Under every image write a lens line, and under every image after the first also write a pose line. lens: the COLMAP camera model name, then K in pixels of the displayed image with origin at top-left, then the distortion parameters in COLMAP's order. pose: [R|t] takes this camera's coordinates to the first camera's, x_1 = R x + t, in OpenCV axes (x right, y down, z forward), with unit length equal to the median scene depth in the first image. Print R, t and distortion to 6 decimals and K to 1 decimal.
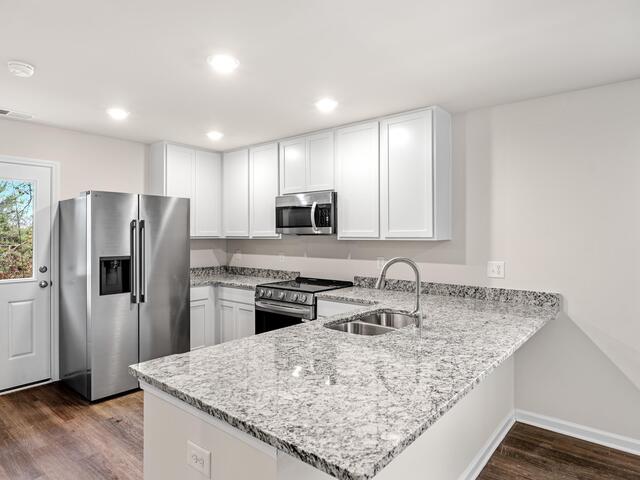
lens RADIAL K [[408.7, 0, 314.3], [0, 408.7, 234.2], [0, 0, 1]] dist [0.008240, 0.001190]
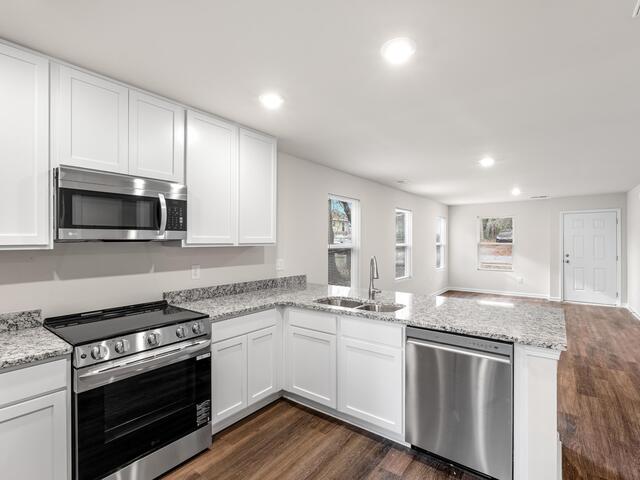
lens RADIAL K [[315.5, 0, 319.3], [0, 315.5, 240.7], [0, 0, 1]] dist [-0.006657, 0.001340]
pose [[-0.054508, 0.001546, 0.998512, -0.564897], [0.001612, 0.999998, -0.001460, 0.002100], [-0.998512, 0.001530, -0.054510, 0.769724]]
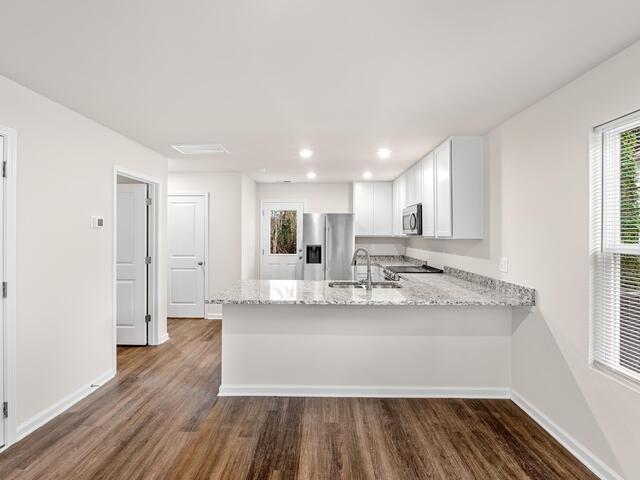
lens RADIAL K [[315.5, 0, 315.9], [0, 315.5, 235.1], [0, 0, 1]] dist [-0.006657, 0.001340]
pose [[0.630325, 0.004252, -0.776320, 0.667036], [-0.005260, 0.999985, 0.001207, 0.003691], [0.776313, 0.003322, 0.630338, 0.025623]]
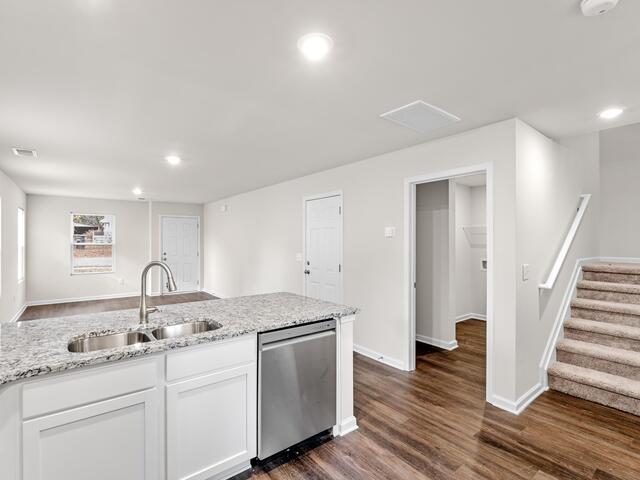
lens RADIAL K [[315.5, 0, 319.3], [0, 315.5, 243.8], [0, 0, 1]] dist [-0.006657, 0.001340]
pose [[-0.978307, -0.001176, 0.207157, -0.231457], [0.000729, 0.999958, 0.009120, 0.003235], [-0.207159, 0.009073, -0.978265, 1.047437]]
